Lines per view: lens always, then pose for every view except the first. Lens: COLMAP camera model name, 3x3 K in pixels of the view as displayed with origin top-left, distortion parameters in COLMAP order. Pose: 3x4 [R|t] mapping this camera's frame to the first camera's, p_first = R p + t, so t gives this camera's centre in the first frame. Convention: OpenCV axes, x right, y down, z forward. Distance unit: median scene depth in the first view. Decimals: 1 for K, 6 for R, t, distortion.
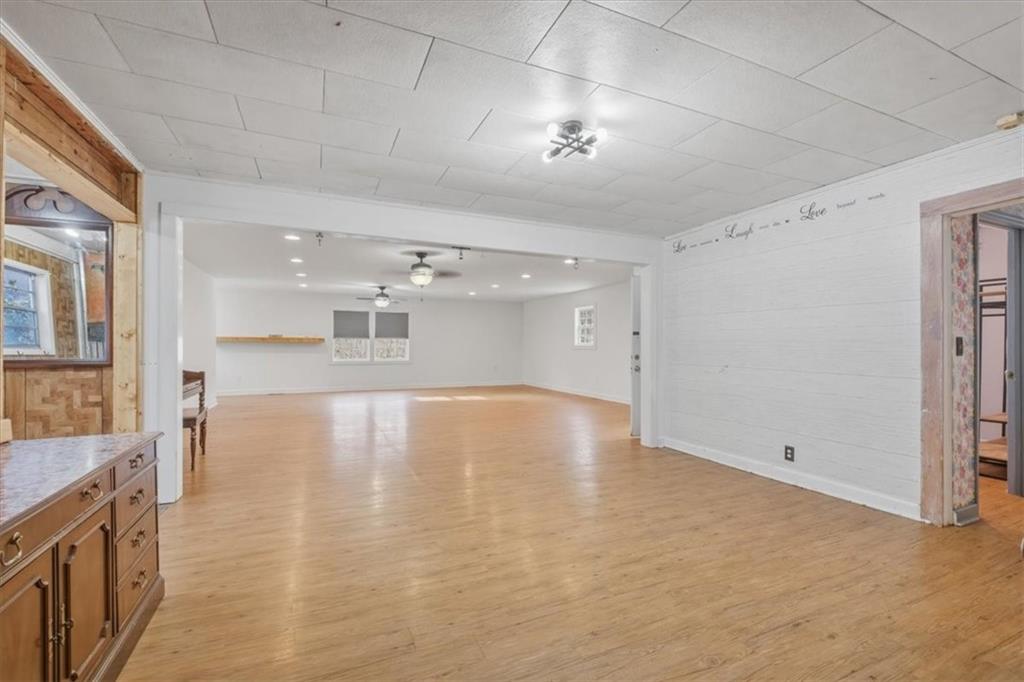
lens RADIAL K [[445.9, 0, 512.1], [0, 445.9, 343.8], [0, 0, 1]] dist [-0.018050, -0.000272]
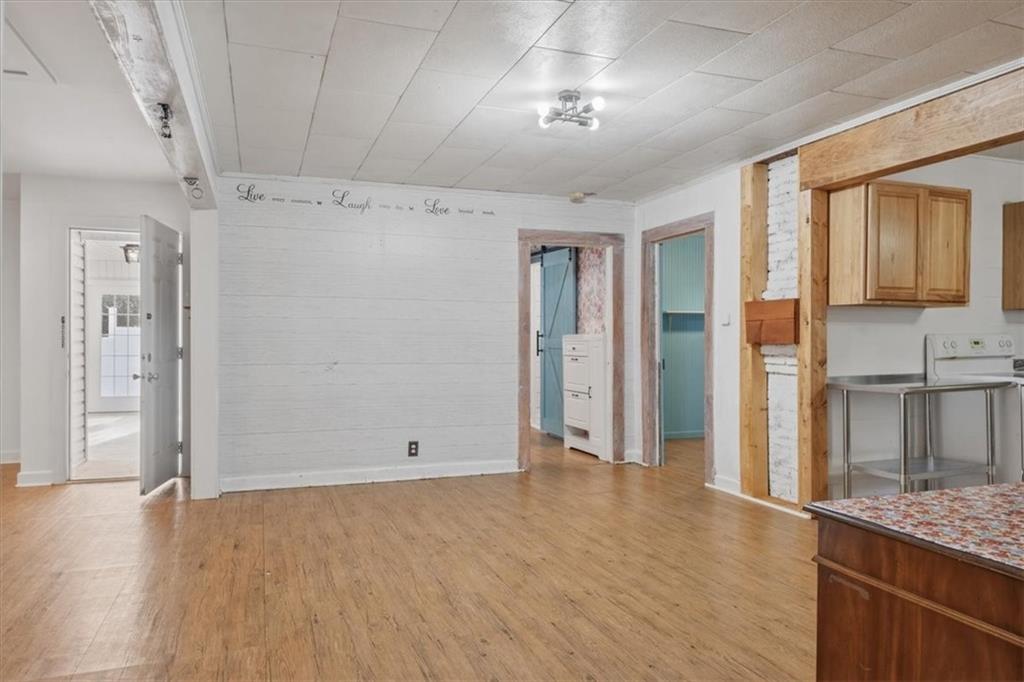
lens RADIAL K [[687.2, 0, 512.2], [0, 687.2, 338.0], [0, 0, 1]] dist [0.002018, 0.000042]
pose [[0.057909, -0.000963, 0.998321, -1.080743], [-0.006318, 0.999979, 0.001331, 0.001581], [-0.998302, -0.006384, 0.057902, 0.869005]]
